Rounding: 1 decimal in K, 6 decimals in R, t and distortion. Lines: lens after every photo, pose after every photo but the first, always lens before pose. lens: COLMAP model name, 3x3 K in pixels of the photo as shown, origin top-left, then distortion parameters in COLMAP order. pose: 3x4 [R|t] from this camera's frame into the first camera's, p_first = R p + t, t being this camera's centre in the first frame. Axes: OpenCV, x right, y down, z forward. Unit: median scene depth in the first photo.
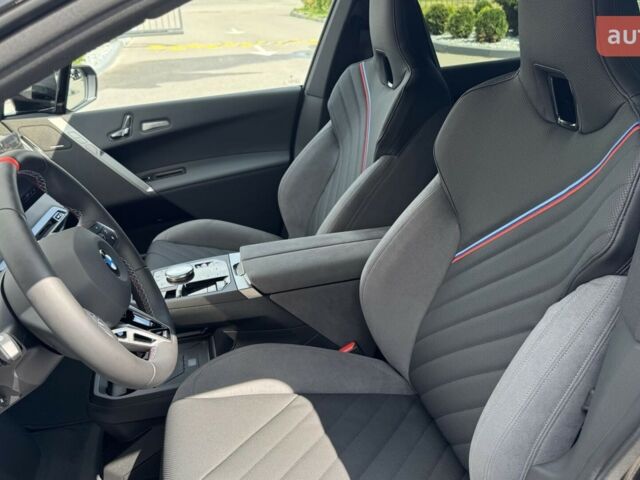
lens RADIAL K [[591.6, 0, 320.0], [0, 591.6, 240.0], [0, 0, 1]] dist [0.146092, -0.342167]
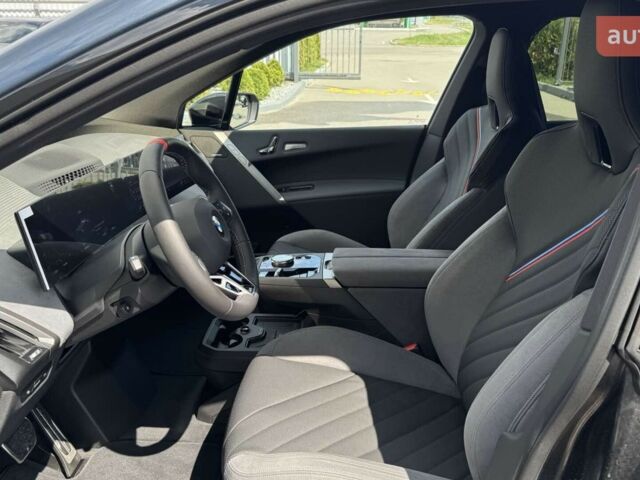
lens RADIAL K [[591.6, 0, 320.0], [0, 591.6, 240.0], [0, 0, 1]] dist [0.146092, -0.342167]
pose [[0.956525, 0.141883, -0.254810, 0.135458], [-0.160544, 0.985557, -0.053886, 0.064232], [0.243484, 0.092452, 0.965489, -0.151455]]
